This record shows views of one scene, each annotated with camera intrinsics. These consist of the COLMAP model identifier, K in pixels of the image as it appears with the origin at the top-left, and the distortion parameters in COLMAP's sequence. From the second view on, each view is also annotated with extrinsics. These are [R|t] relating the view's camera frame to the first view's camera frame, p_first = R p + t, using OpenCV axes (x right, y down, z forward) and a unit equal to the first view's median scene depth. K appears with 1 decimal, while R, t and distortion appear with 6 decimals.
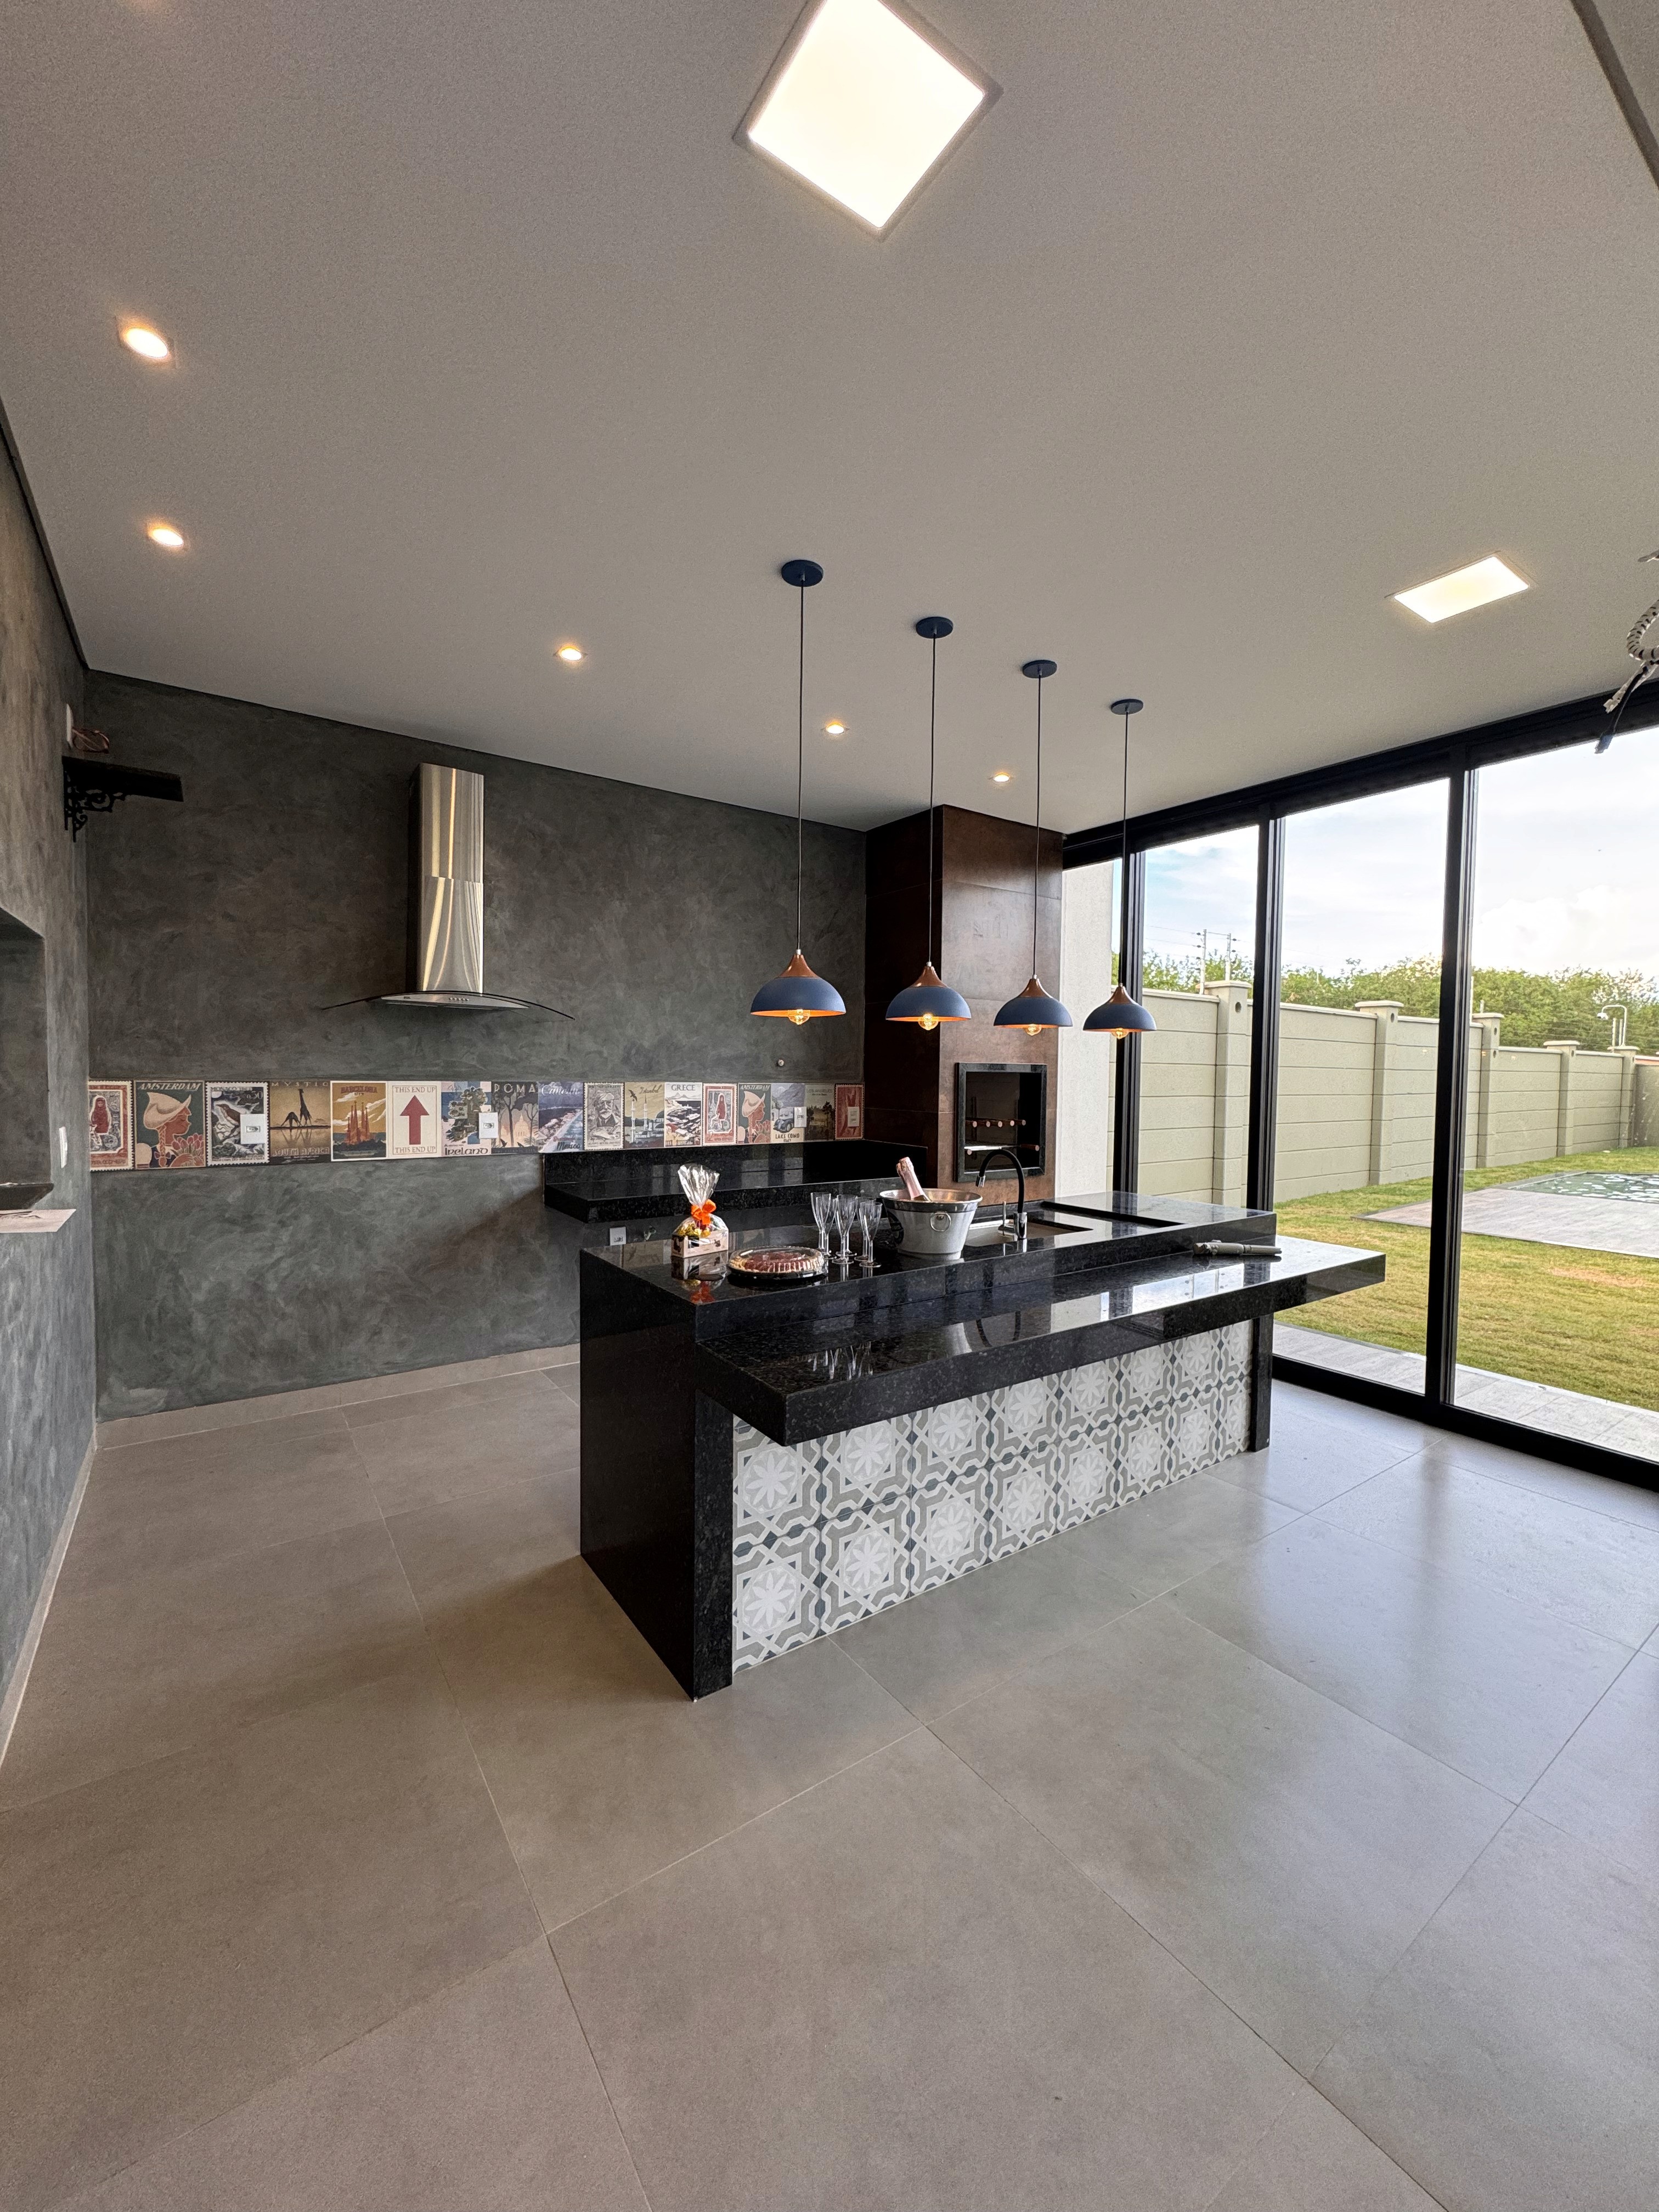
lens RADIAL K [[886.6, 0, 831.9], [0, 886.6, 1105.1], [0, 0, 1]] dist [0.002856, 0.000025]
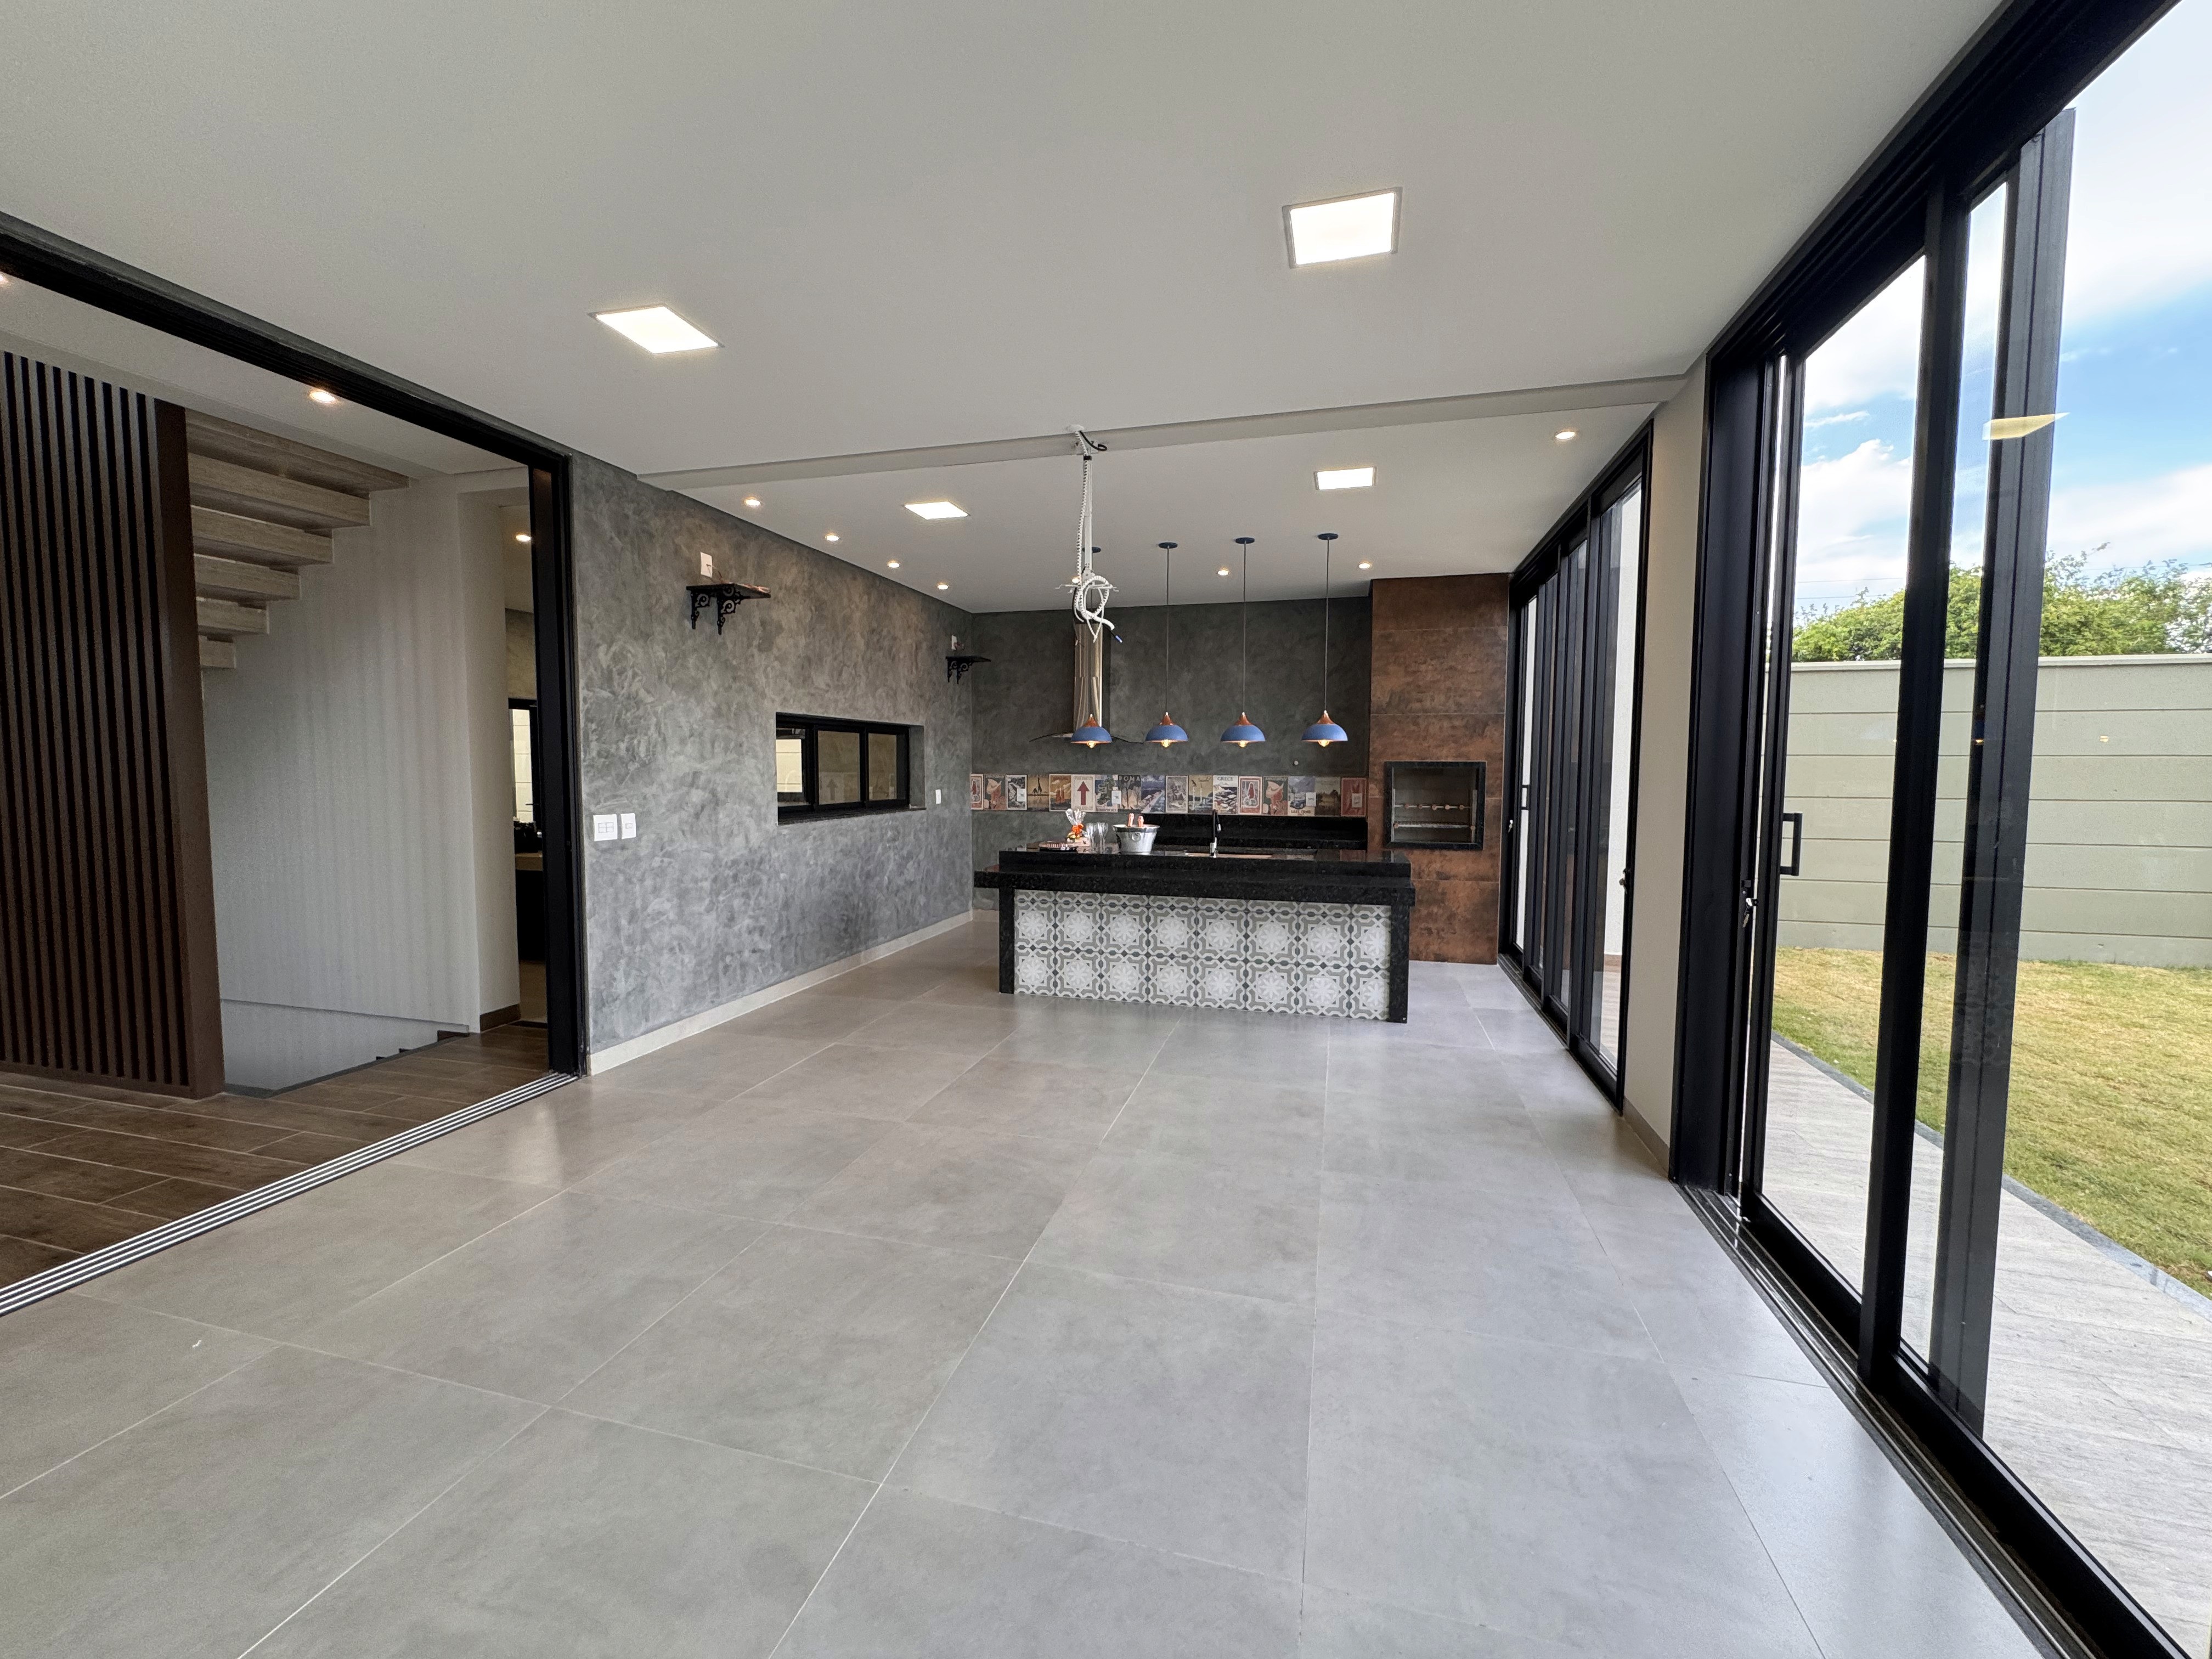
lens RADIAL K [[886.6, 0, 1103.2], [0, 886.6, 823.4], [0, 0, 1]] dist [0.002856, 0.000025]
pose [[0.637879, 0.039810, -0.769107, 1.070753], [-0.024550, 0.999207, 0.031359, 0.019080], [0.769746, -0.001122, 0.638350, -0.263003]]
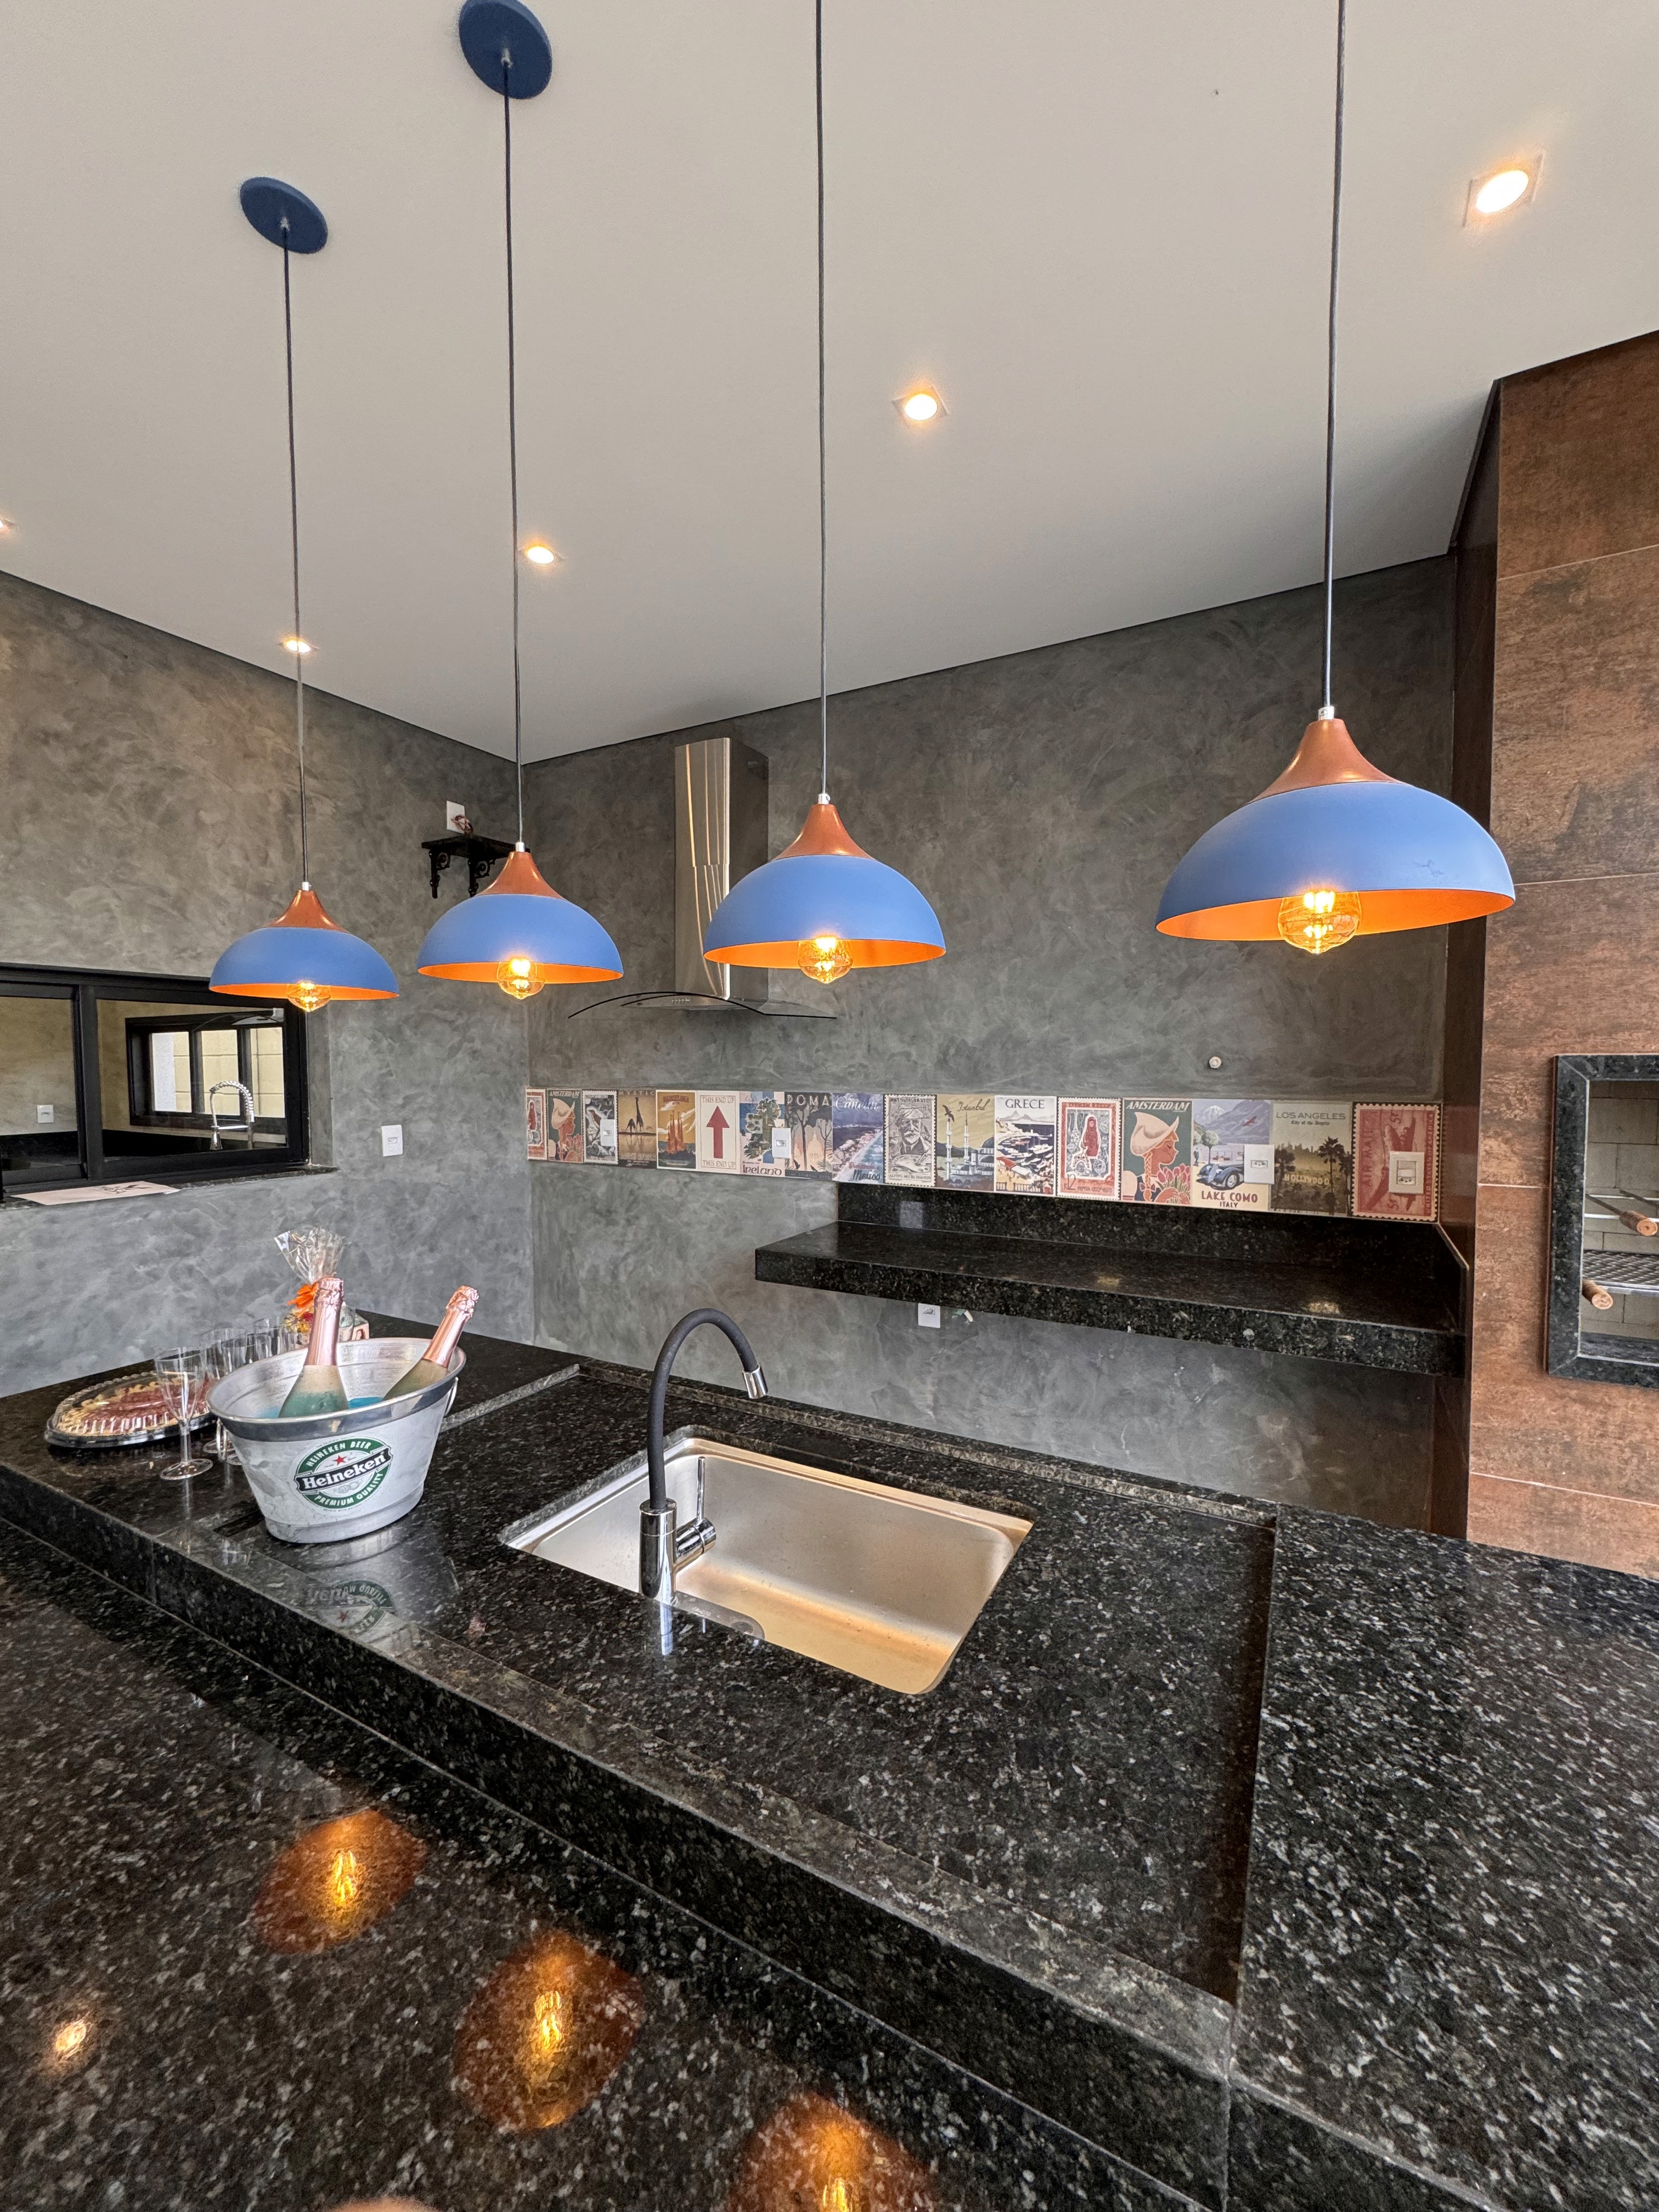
lens RADIAL K [[886.6, 0, 835.8], [0, 886.6, 1102.2], [0, 0, 1]] dist [0.002856, 0.000025]
pose [[0.443008, 0.027087, -0.896108, 0.394108], [-0.024220, 0.999540, 0.018240, -0.032555], [0.896191, 0.013623, 0.443460, 0.647840]]
